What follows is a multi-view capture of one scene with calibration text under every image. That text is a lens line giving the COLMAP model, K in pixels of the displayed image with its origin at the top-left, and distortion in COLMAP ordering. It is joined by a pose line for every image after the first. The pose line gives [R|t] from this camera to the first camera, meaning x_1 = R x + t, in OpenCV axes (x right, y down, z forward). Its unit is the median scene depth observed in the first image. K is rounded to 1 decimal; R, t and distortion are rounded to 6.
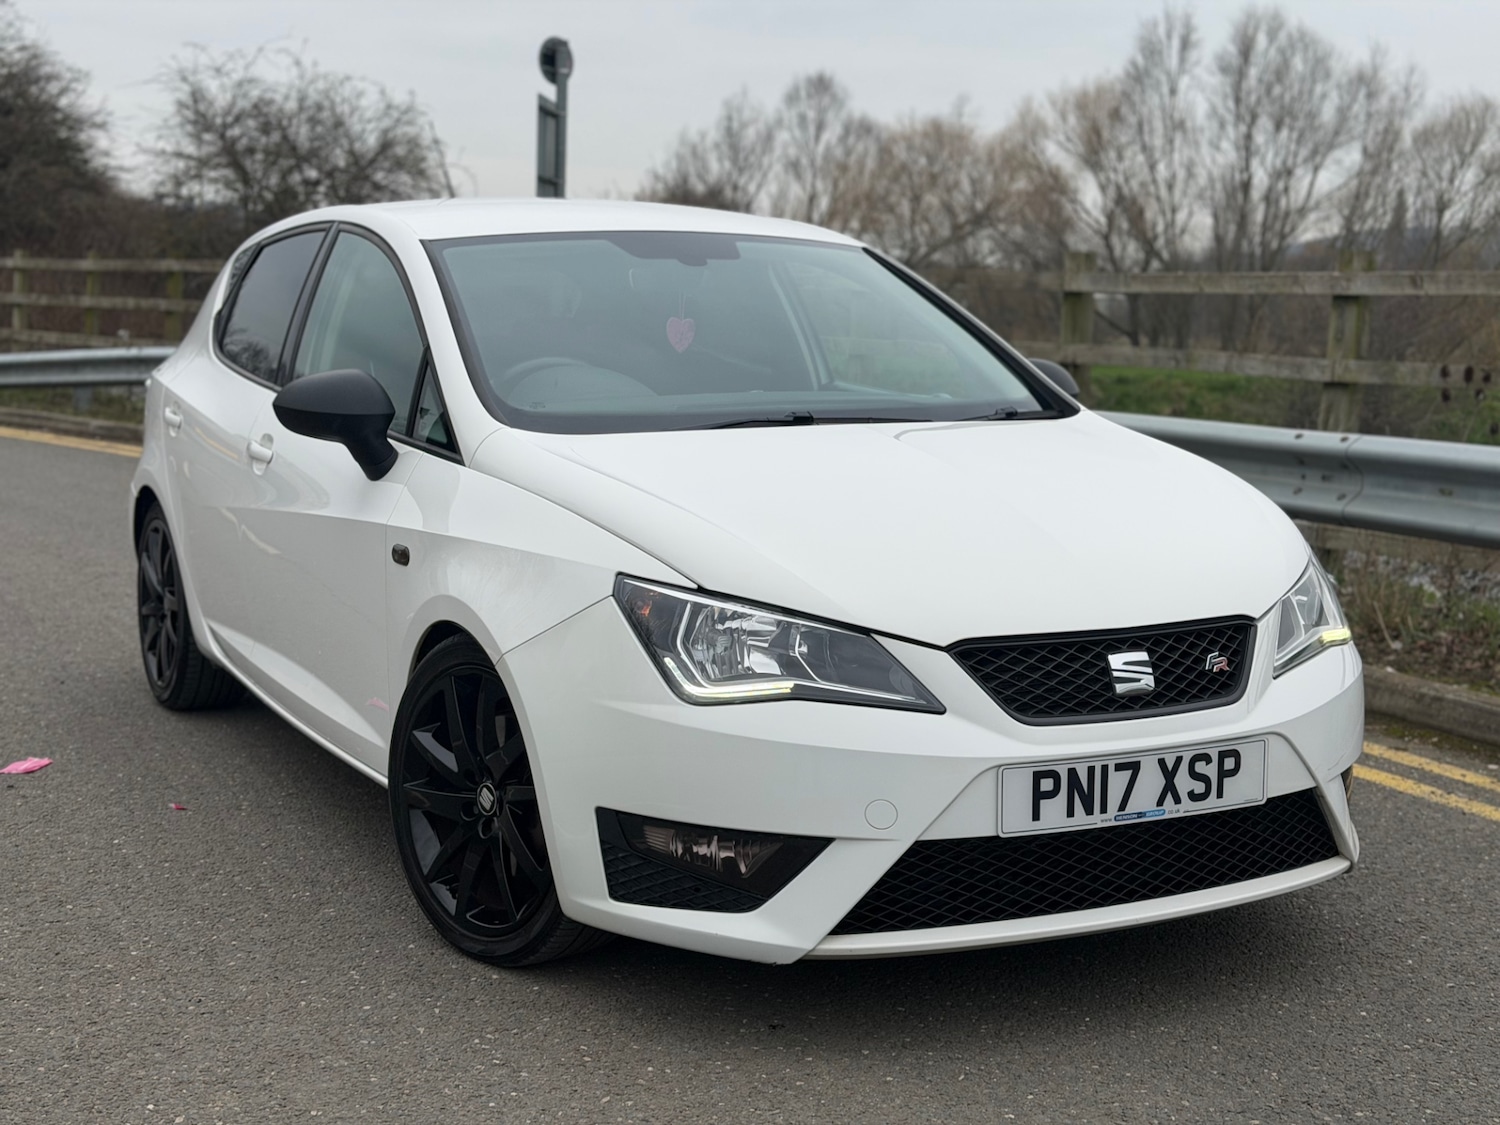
lens RADIAL K [[2078.8, 0, 757.3], [0, 2078.8, 575.4], [0, 0, 1]] dist [0.122843, 0.000000]
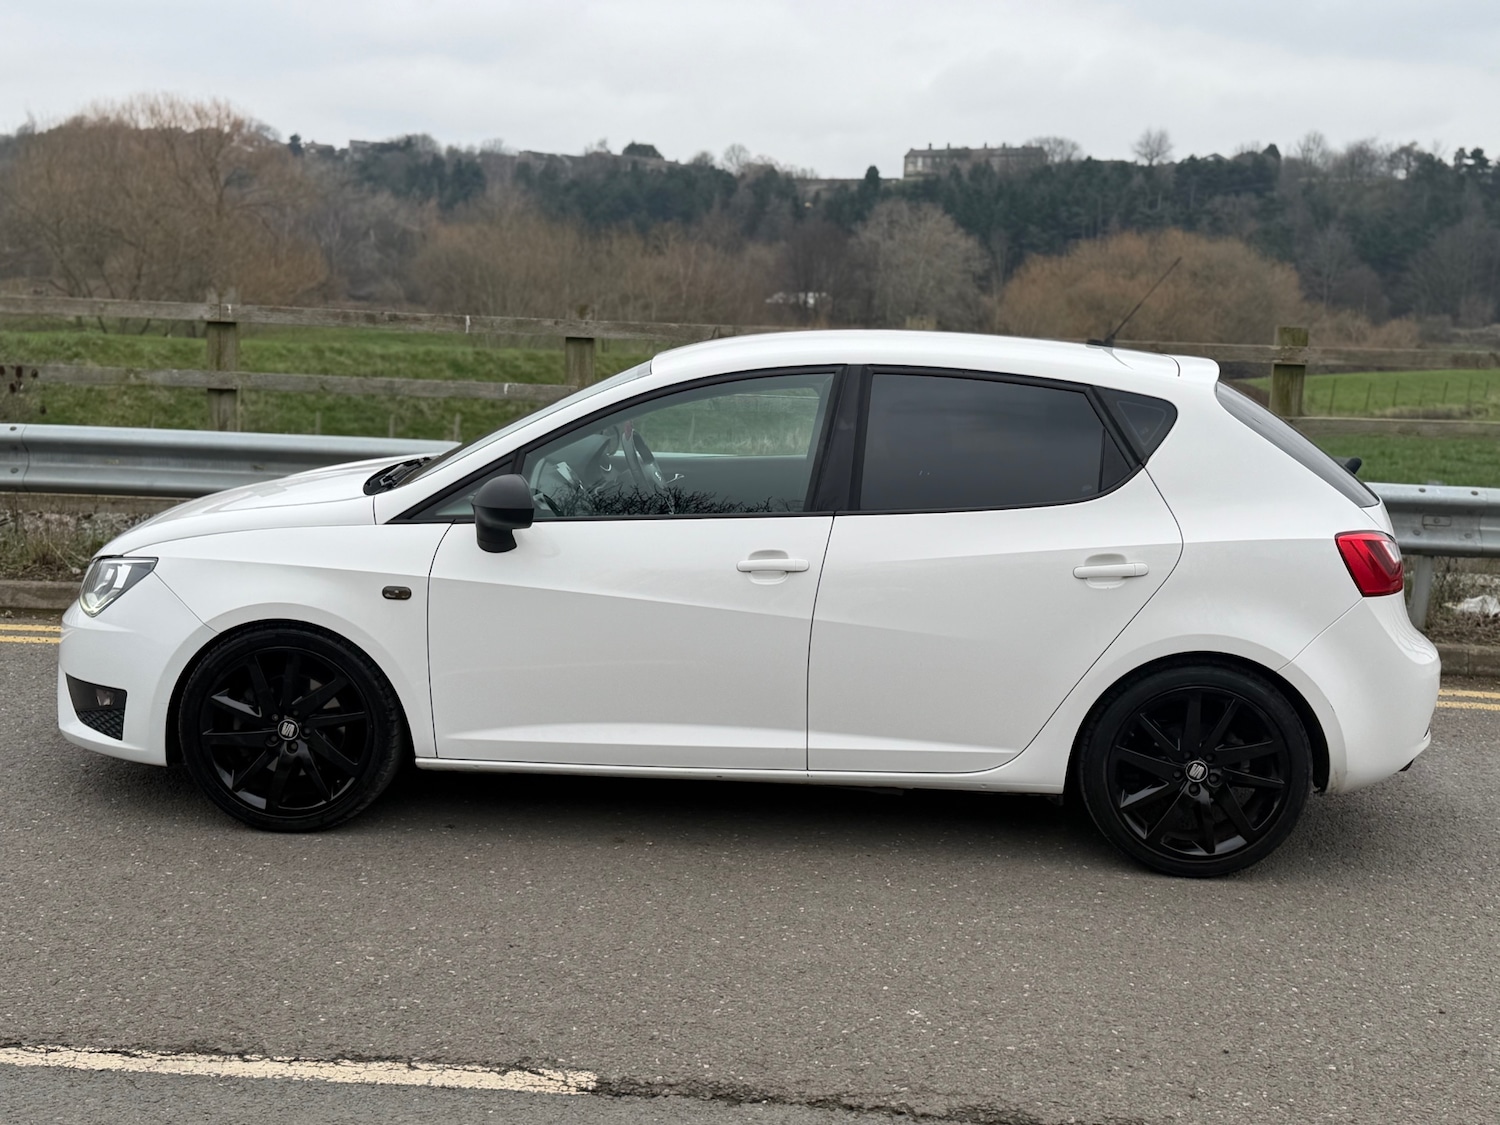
lens RADIAL K [[1760.4, 0, 763.1], [0, 1760.4, 555.0], [0, 0, 1]] dist [0.116732, 0.000000]
pose [[0.429973, -0.146230, 0.890921, -0.460657], [0.090304, 0.988813, 0.118715, -0.063171], [-0.898314, 0.029409, 0.438368, 0.038135]]
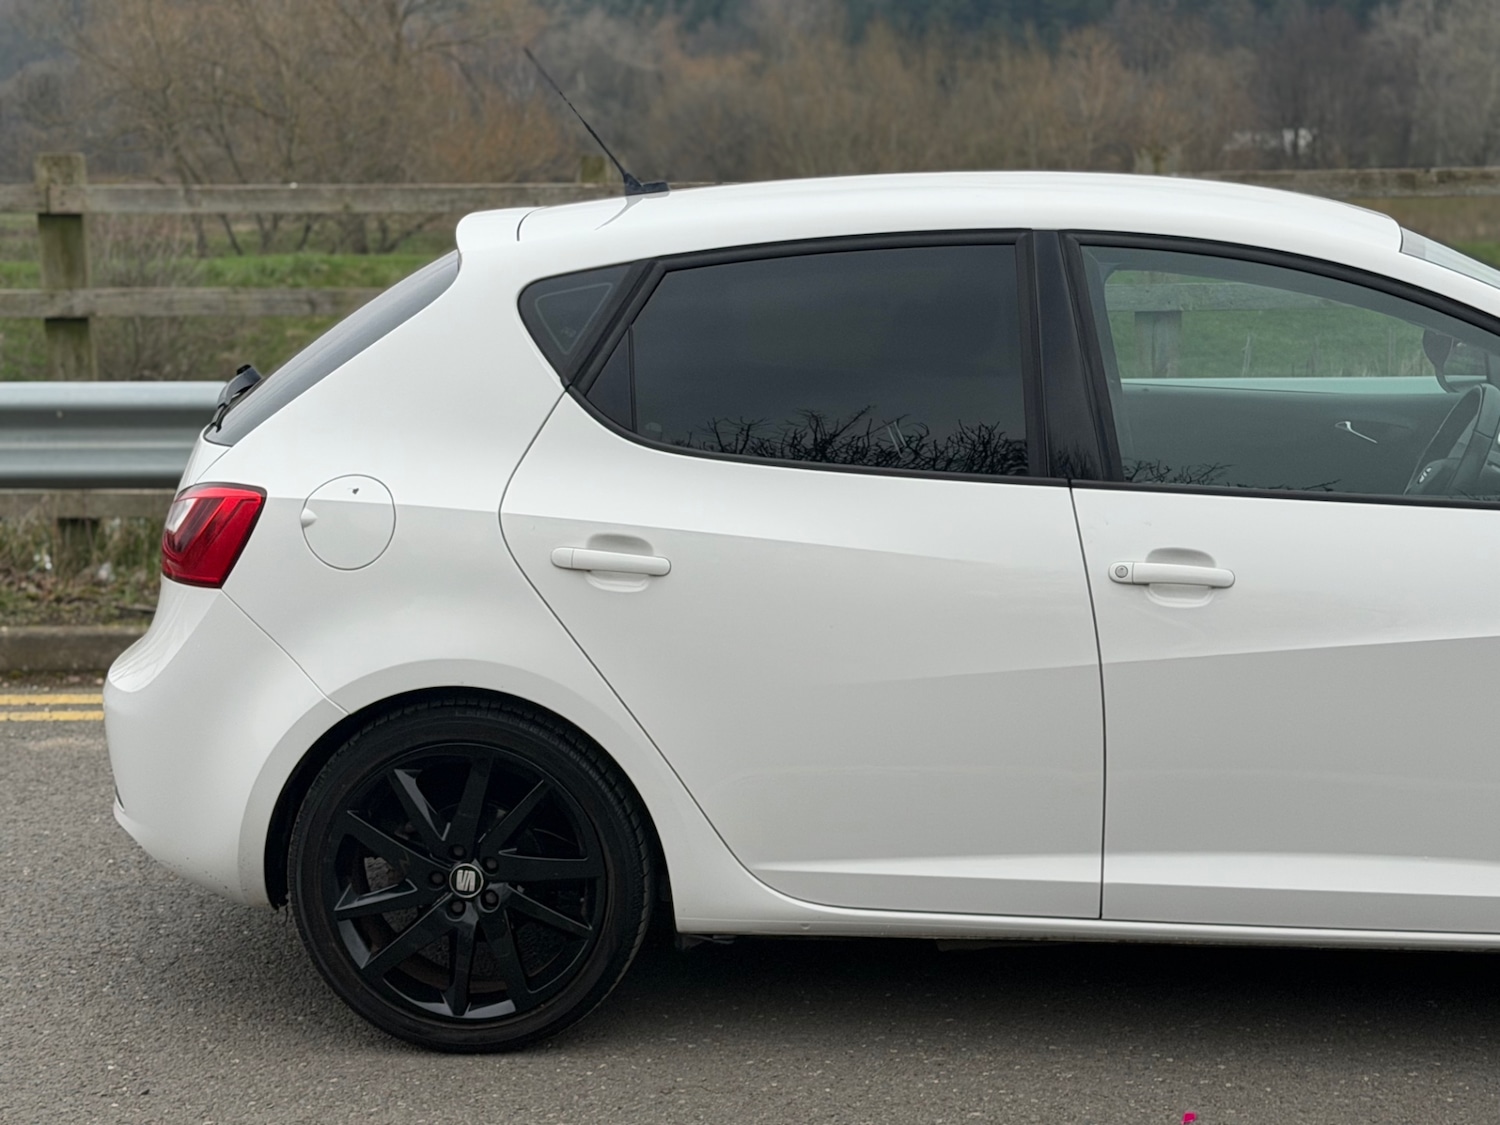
lens RADIAL K [[2858.8, 0, 752.9], [0, 2858.8, 563.9], [0, 0, 1]] dist [0.165332, 0.000000]
pose [[0.552666, -0.158210, 0.818248, -0.602222], [0.137349, 0.985681, 0.097814, -0.096481], [-0.822007, 0.058327, 0.566483, 0.321524]]
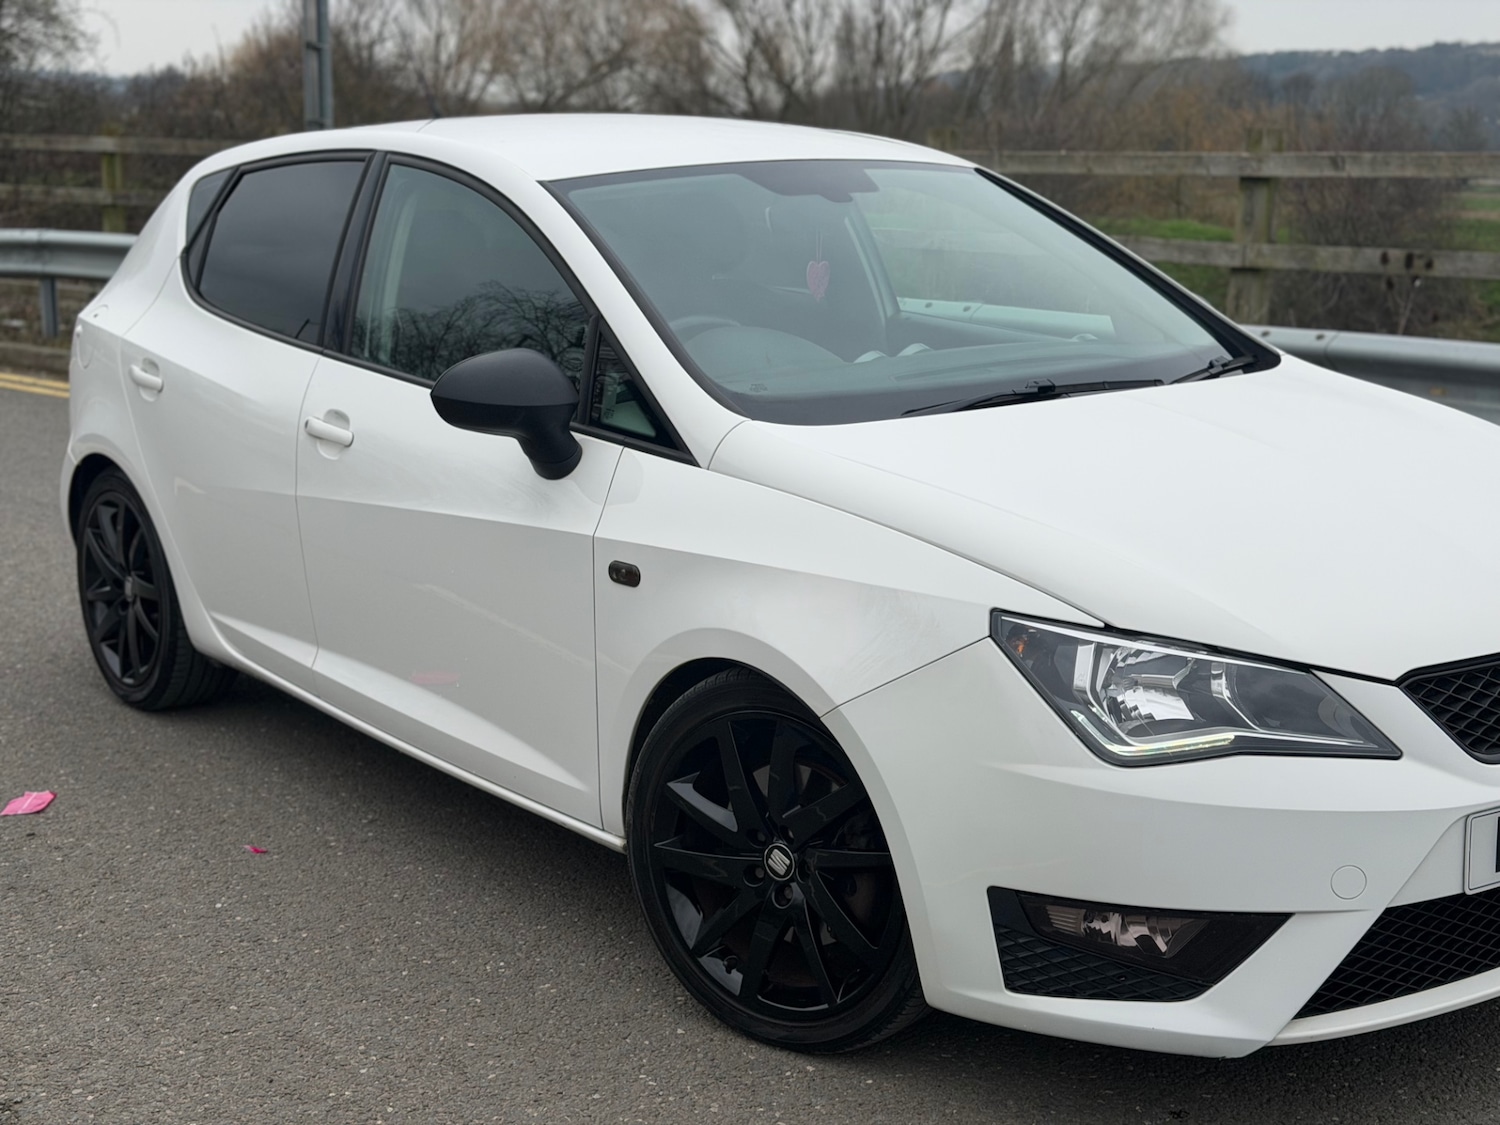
lens RADIAL K [[2078.8, 0, 763.4], [0, 2078.8, 583.1], [0, 0, 1]] dist [0.122843, 0.000000]
pose [[0.983458, -0.053901, 0.172933, -0.118397], [0.040474, 0.995952, 0.080256, -0.032437], [-0.176559, -0.071929, 0.981658, 0.071396]]
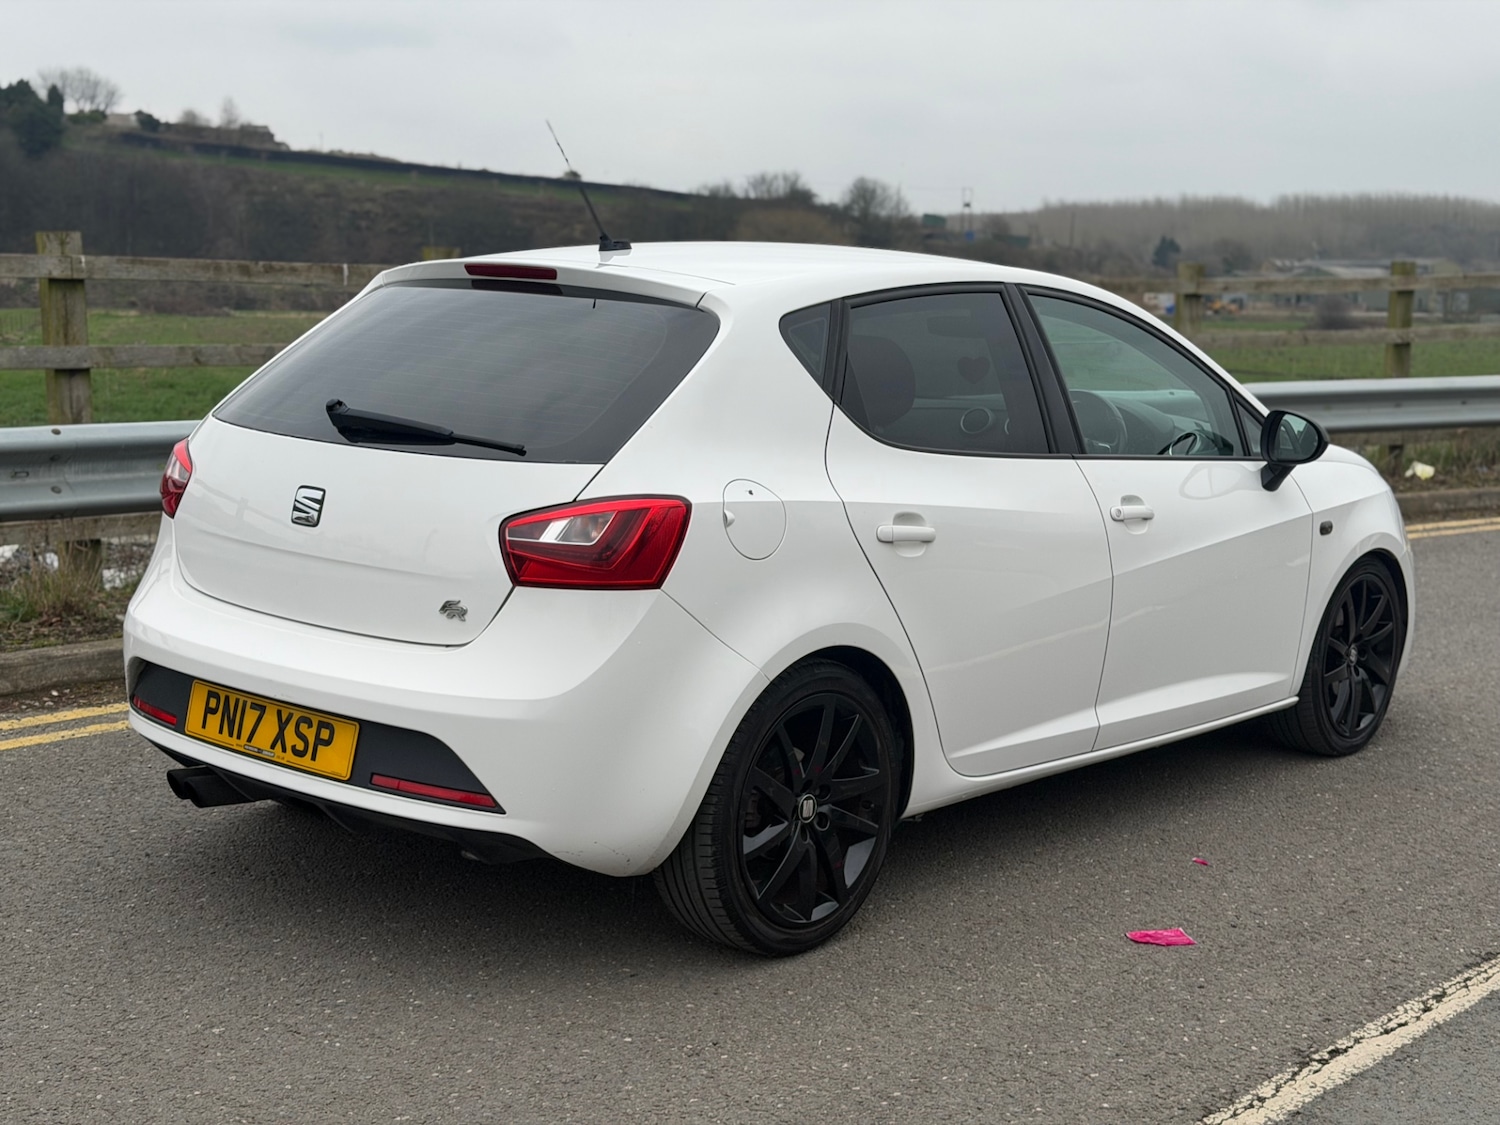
lens RADIAL K [[2078.8, 0, 737.5], [0, 2078.8, 568.6], [0, 0, 1]] dist [0.122843, 0.000000]
pose [[-0.360375, -0.163823, 0.918309, -0.622481], [0.089638, 0.973820, 0.208902, -0.147621], [-0.928491, 0.157598, -0.336255, 0.852128]]
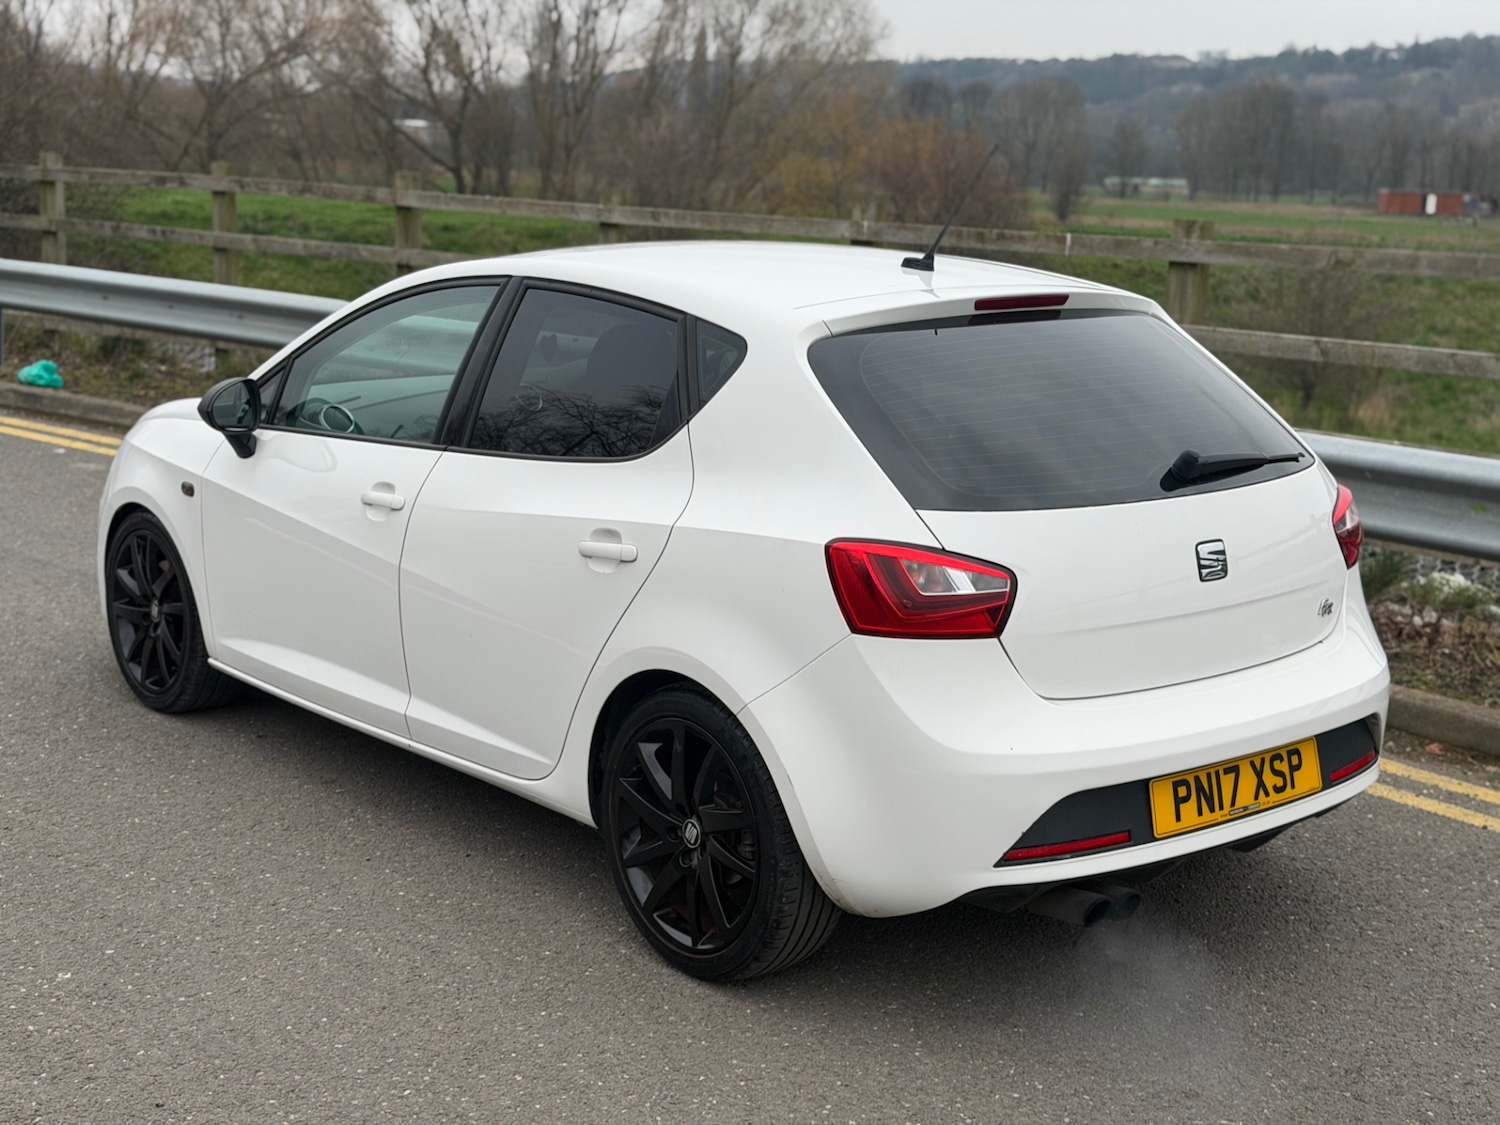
lens RADIAL K [[2078.8, 0, 747.9], [0, 2078.8, 573.2], [0, 0, 1]] dist [0.122843, 0.000000]
pose [[0.951592, -0.056855, 0.302059, -0.049473], [0.032602, 0.995870, 0.084738, -0.019720], [-0.305629, -0.070788, 0.949516, -0.300623]]
